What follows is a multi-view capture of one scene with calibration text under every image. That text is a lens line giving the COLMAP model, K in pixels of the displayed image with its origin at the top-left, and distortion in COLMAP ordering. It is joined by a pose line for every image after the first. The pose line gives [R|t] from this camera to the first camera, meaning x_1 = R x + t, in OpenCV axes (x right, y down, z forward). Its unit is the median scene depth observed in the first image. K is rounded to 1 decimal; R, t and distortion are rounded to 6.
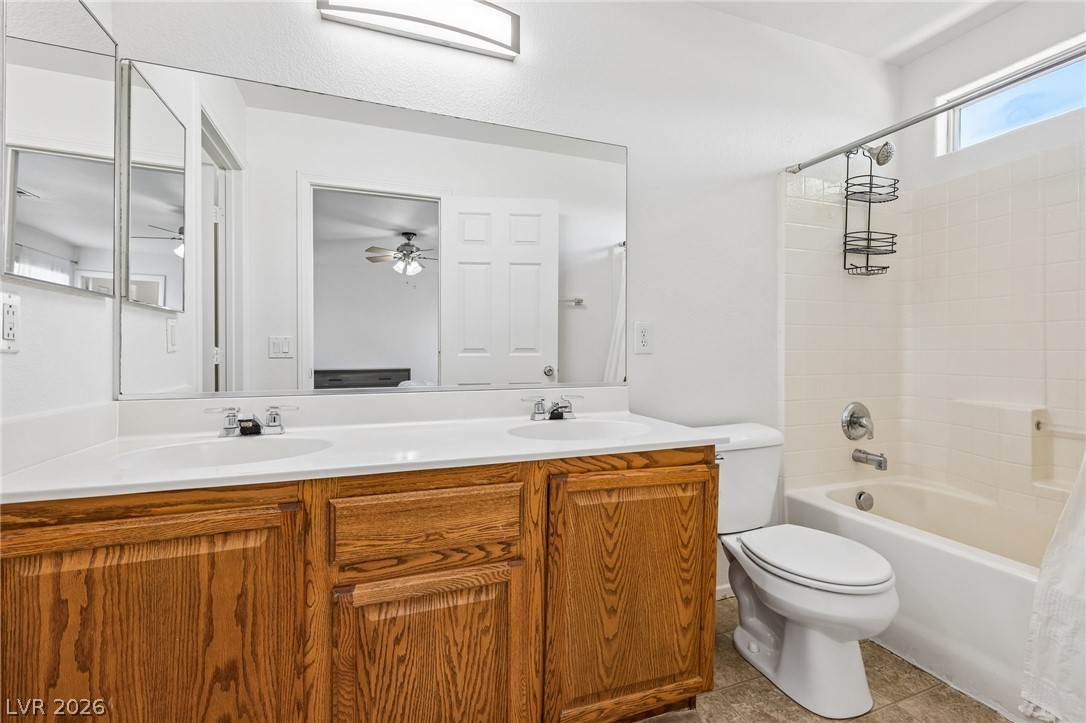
lens RADIAL K [[475.5, 0, 545.9], [0, 475.5, 355.1], [0, 0, 1]] dist [0.002823, 0.000537]
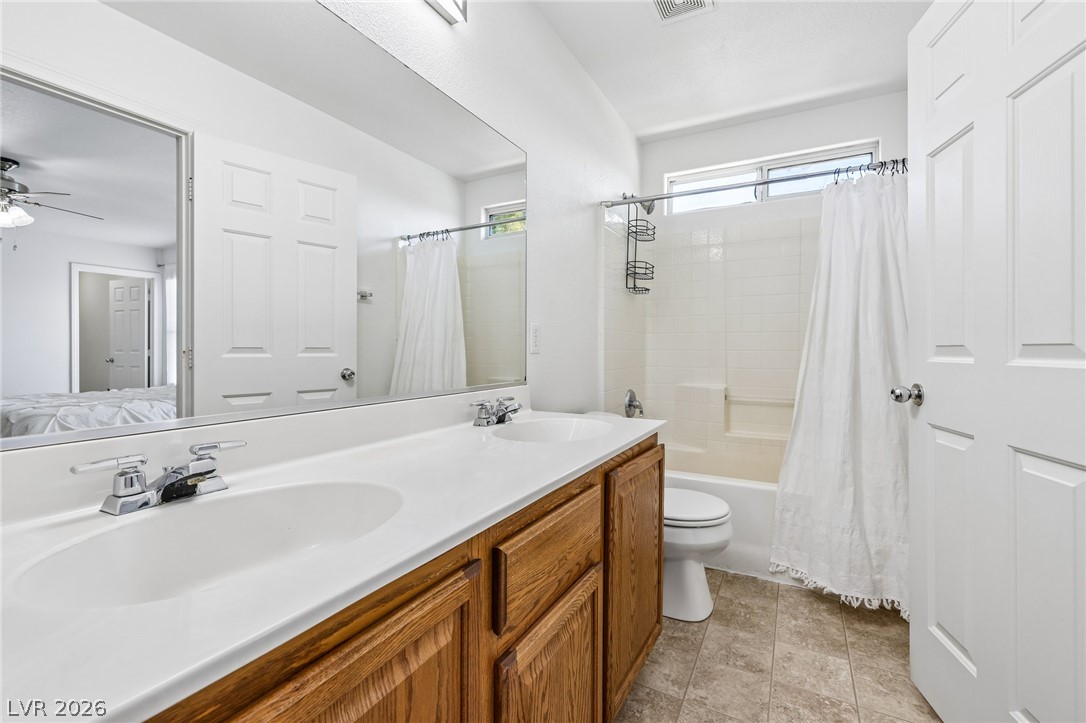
lens RADIAL K [[475.5, 0, 548.9], [0, 475.5, 351.8], [0, 0, 1]] dist [0.002823, 0.000537]
pose [[0.750590, -0.001764, 0.660766, -0.470513], [0.005067, 0.999982, -0.003085, -0.003253], [-0.660749, 0.005664, 0.750586, 0.197486]]
